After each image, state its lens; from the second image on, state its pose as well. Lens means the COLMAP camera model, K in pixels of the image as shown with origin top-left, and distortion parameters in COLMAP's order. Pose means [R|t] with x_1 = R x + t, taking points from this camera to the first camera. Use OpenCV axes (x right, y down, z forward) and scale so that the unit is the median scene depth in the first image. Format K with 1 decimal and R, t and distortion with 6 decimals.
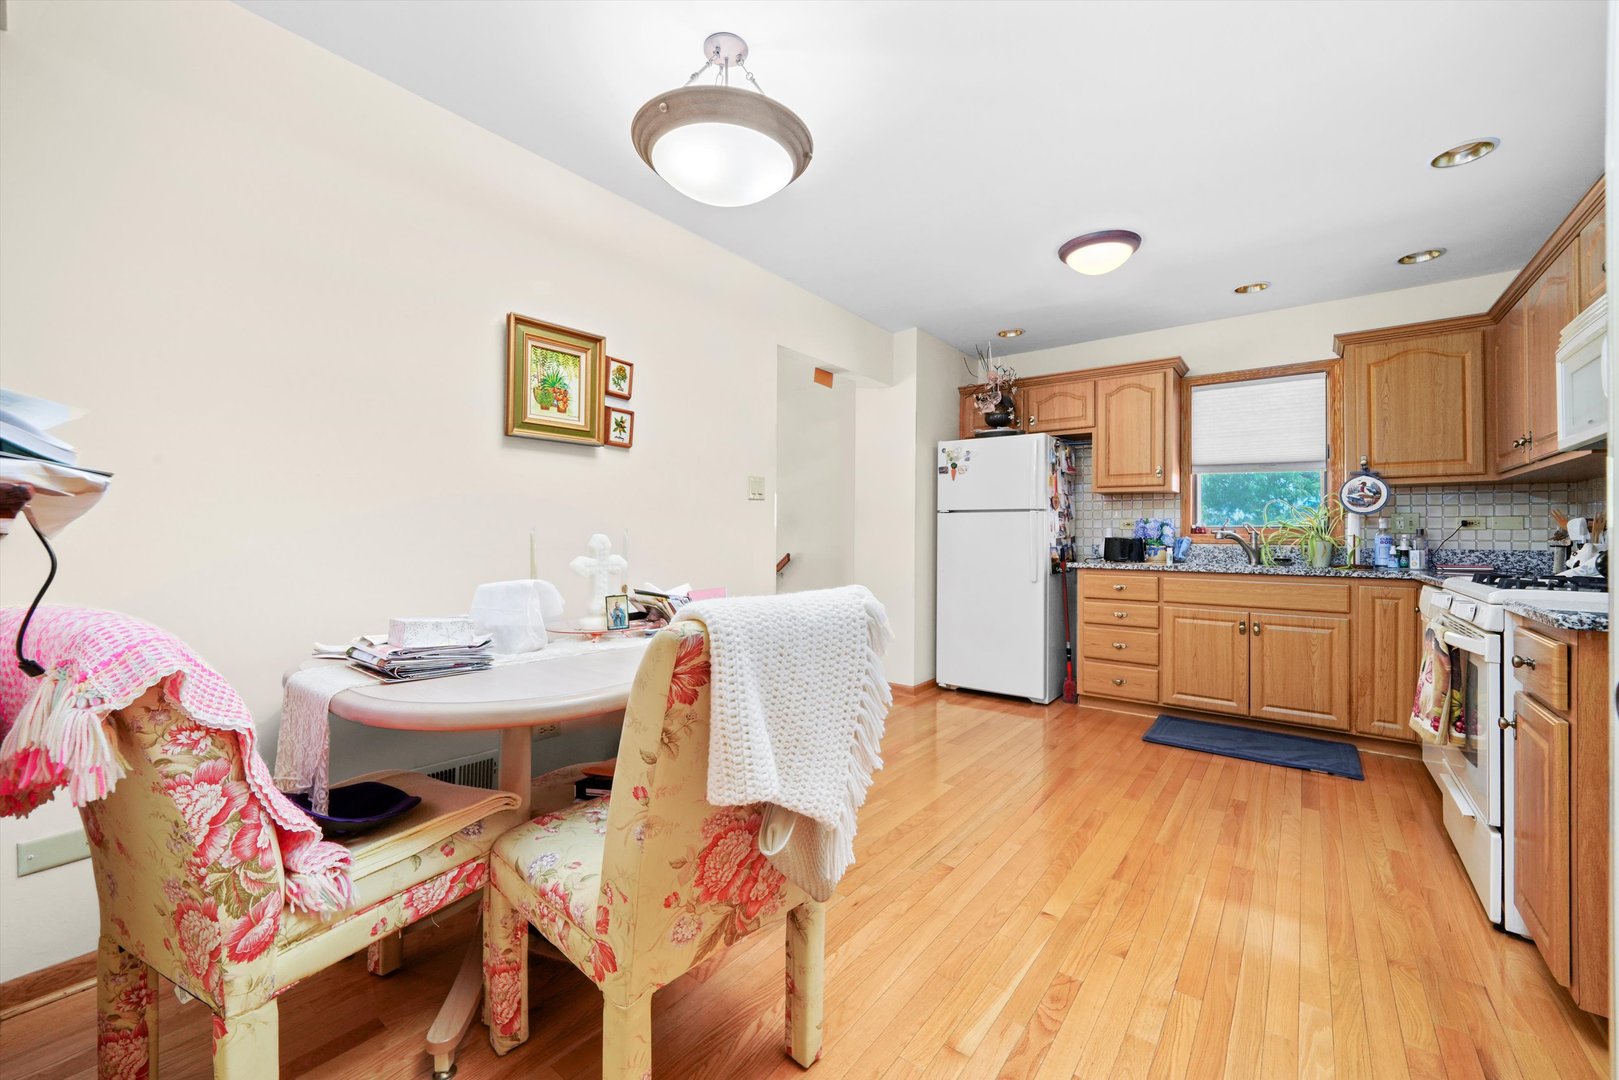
lens RADIAL K [[645.0, 0, 805.6], [0, 645.0, 523.2], [0, 0, 1]] dist [-0.010701, 0.000063]
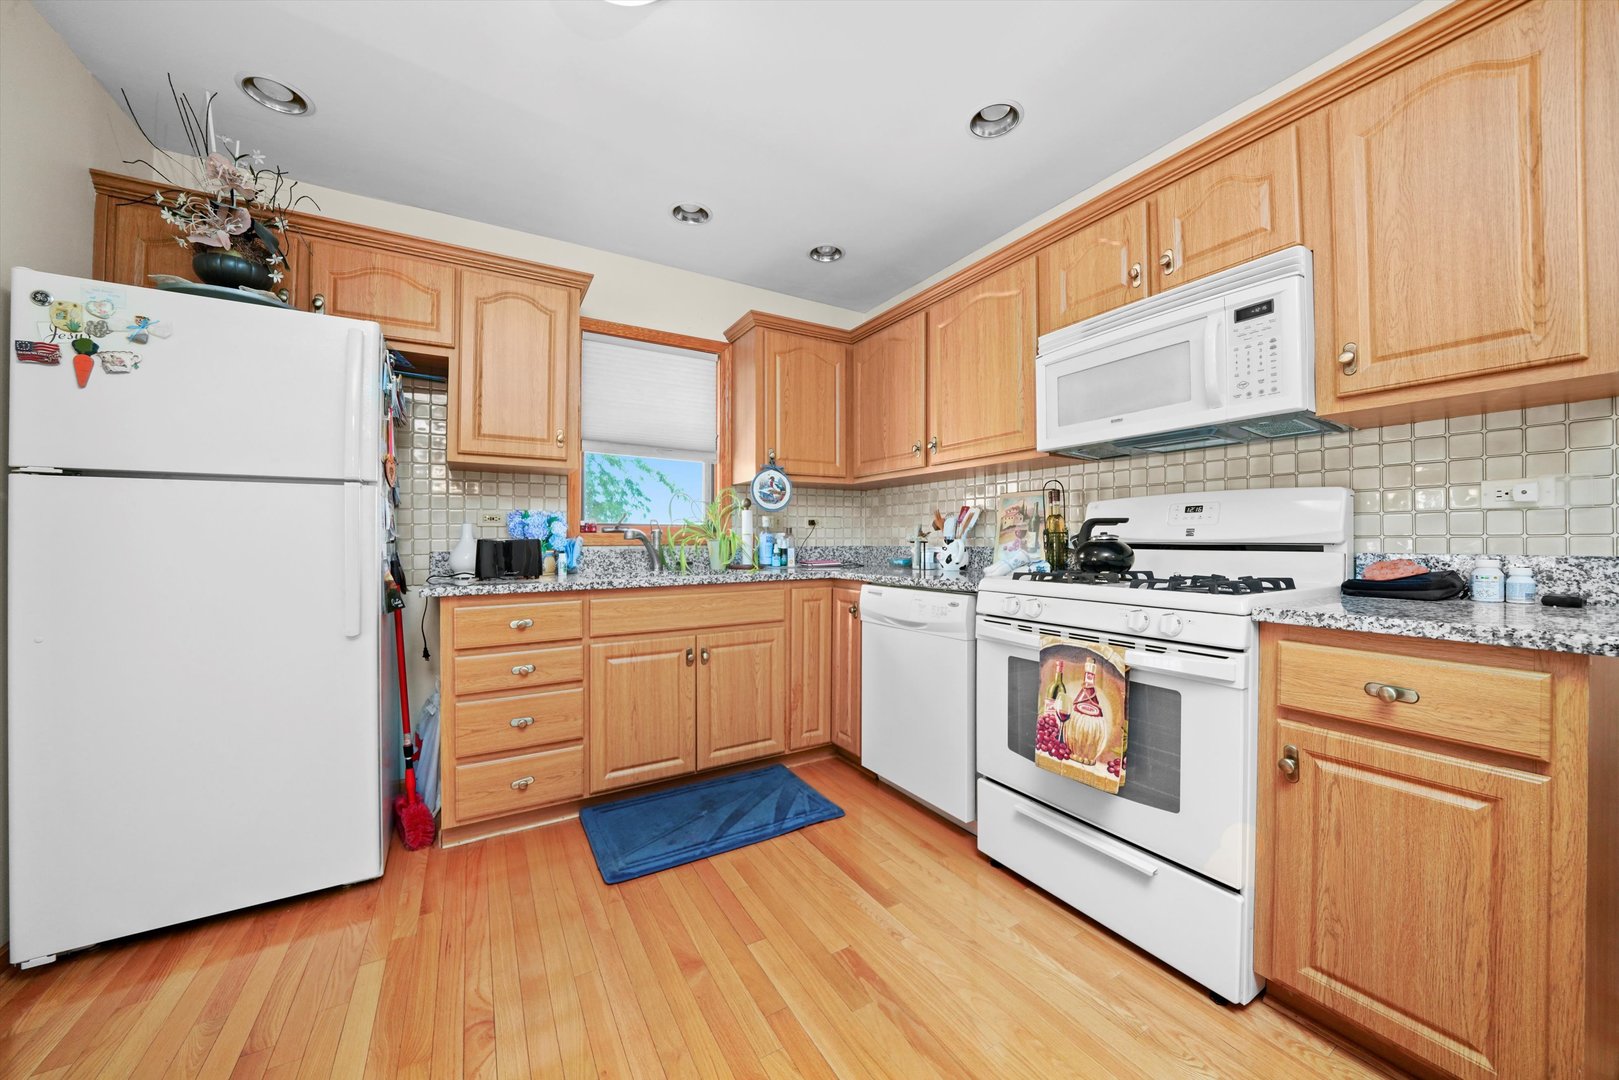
lens RADIAL K [[572.6, 0, 810.7], [0, 572.6, 534.3], [0, 0, 1]] dist [-0.026443, 0.002573]
pose [[0.362335, -0.002159, 0.932045, 0.098119], [-0.009310, 0.999939, 0.005935, 0.012441], [-0.932001, -0.010828, 0.362293, 0.553863]]
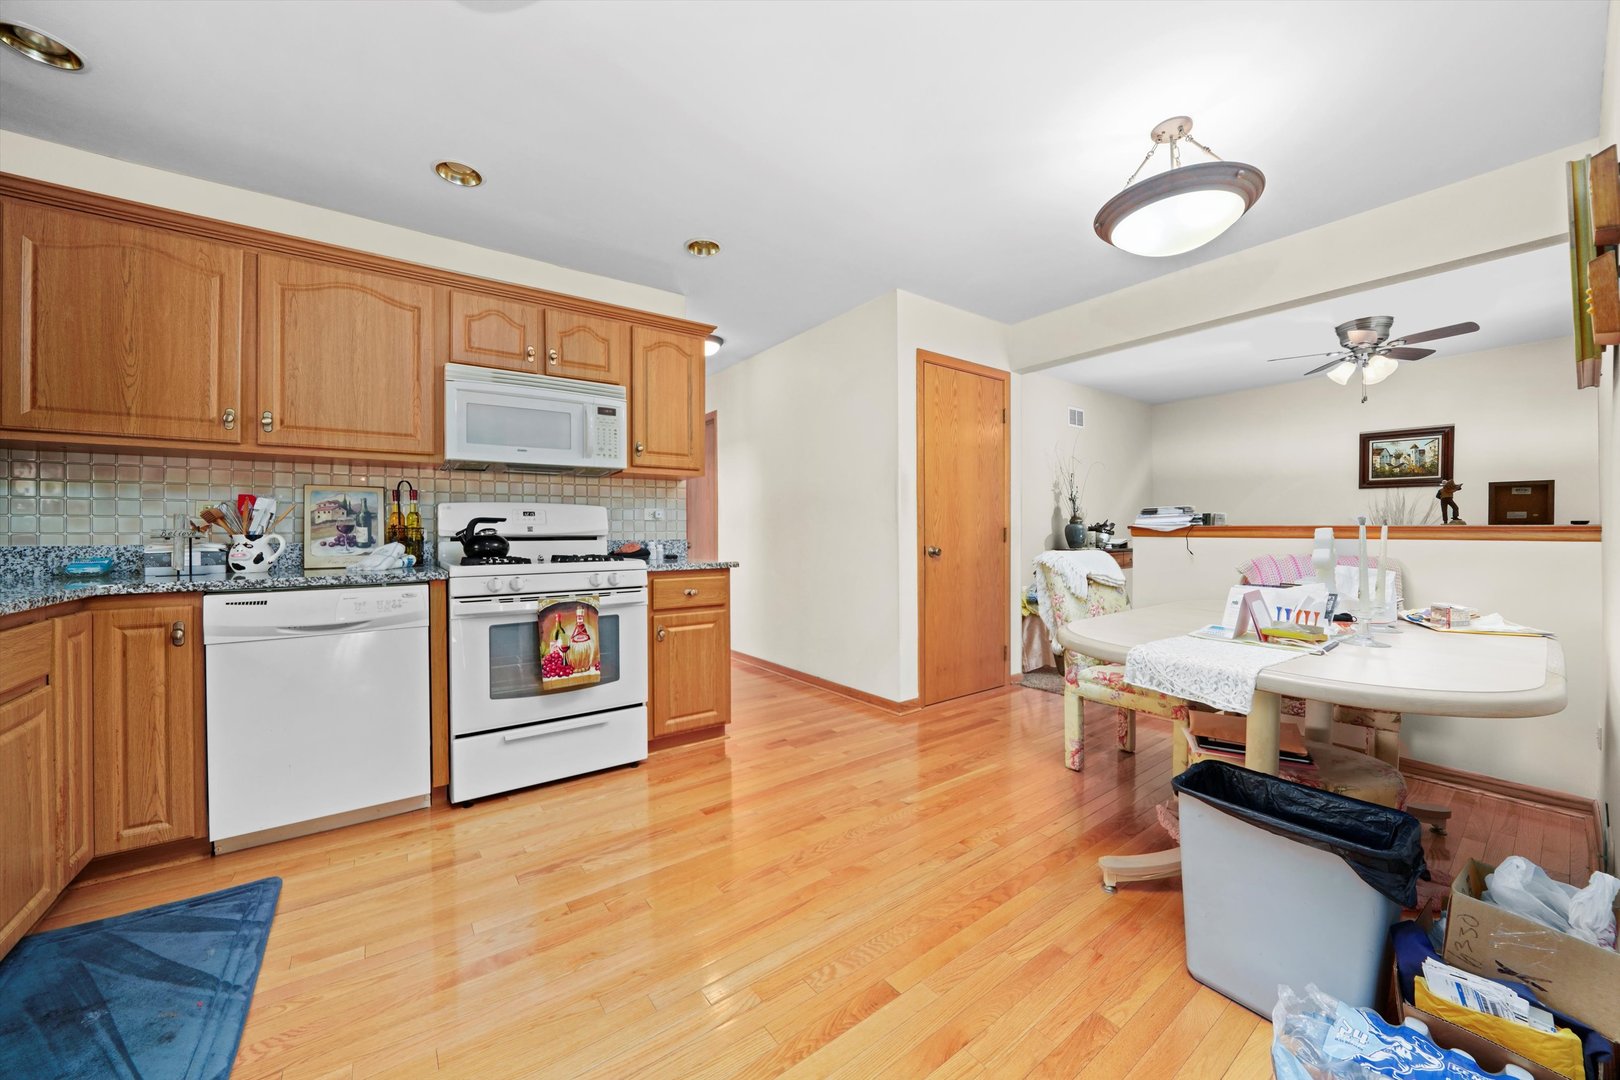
lens RADIAL K [[572.9, 0, 804.9], [0, 572.9, 532.6], [0, 0, 1]] dist [-0.026443, 0.002573]
pose [[-0.959433, -0.003481, 0.281916, 0.114228], [-0.007406, 0.999890, -0.012856, 0.022005], [-0.281841, -0.014422, -0.959353, 1.027700]]
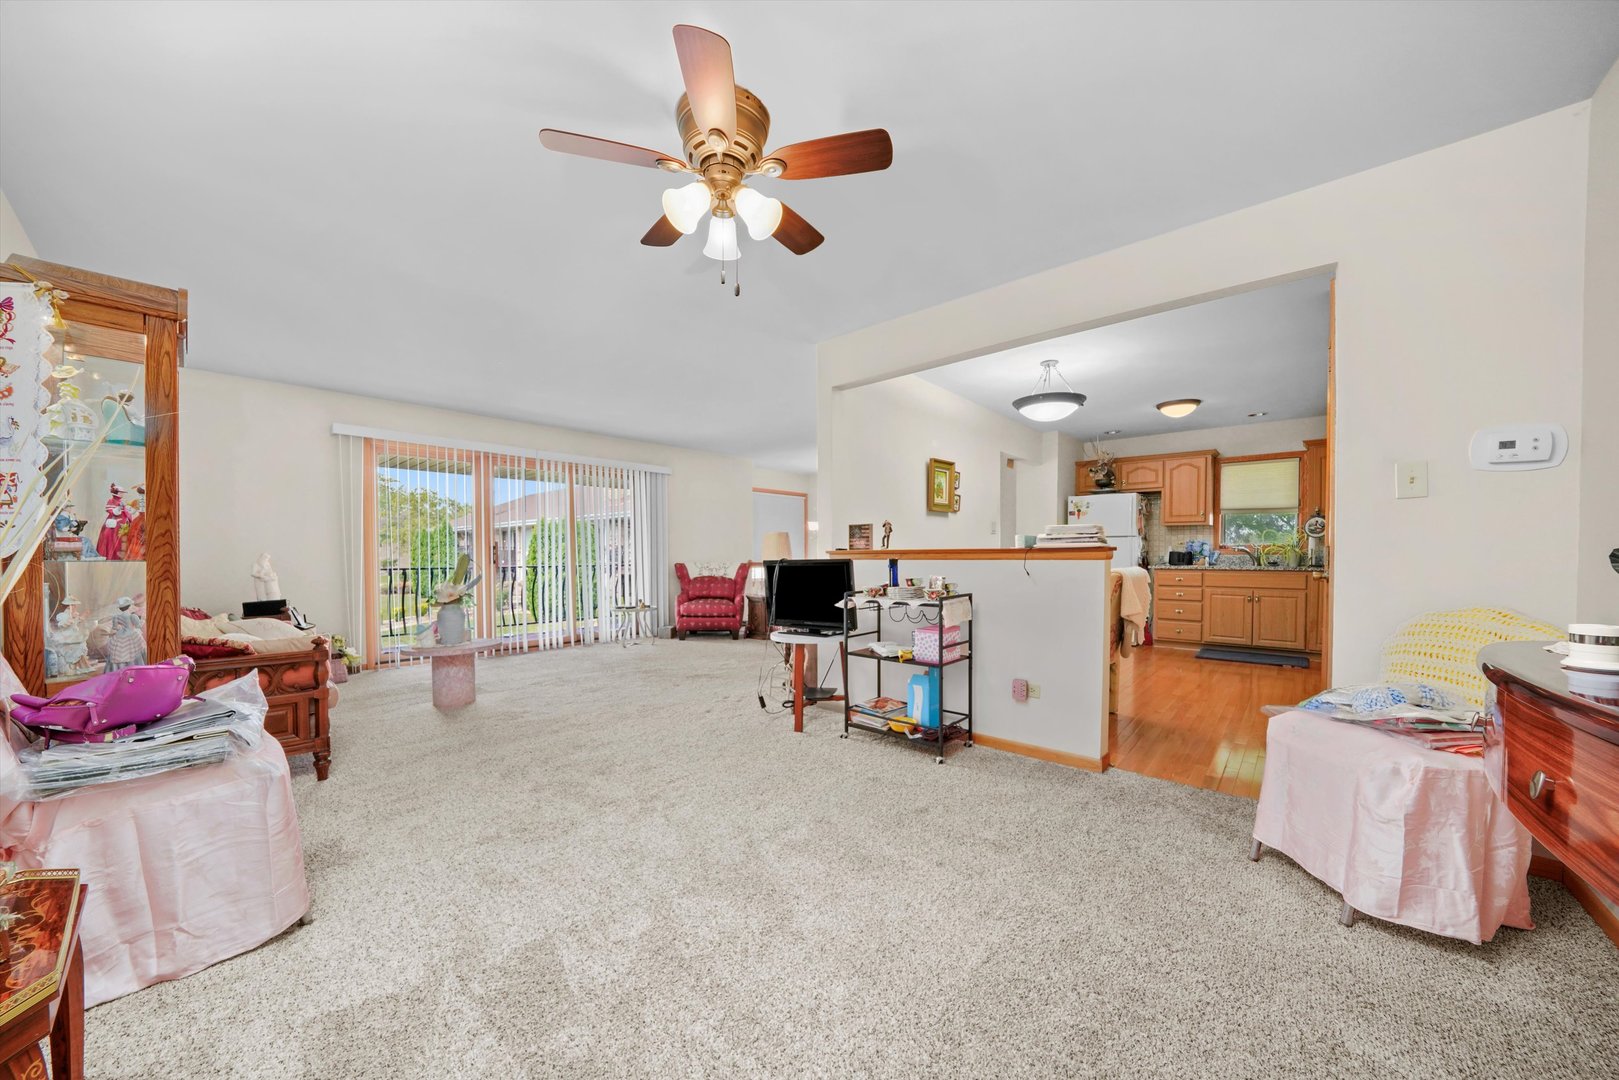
lens RADIAL K [[572.6, 0, 811.0], [0, 572.6, 566.5], [0, 0, 1]] dist [-0.026443, 0.002573]
pose [[0.998079, -0.008849, -0.061311, -0.434174], [0.011407, 0.999073, 0.041507, -0.013016], [0.060887, -0.042127, 0.997255, -0.629245]]
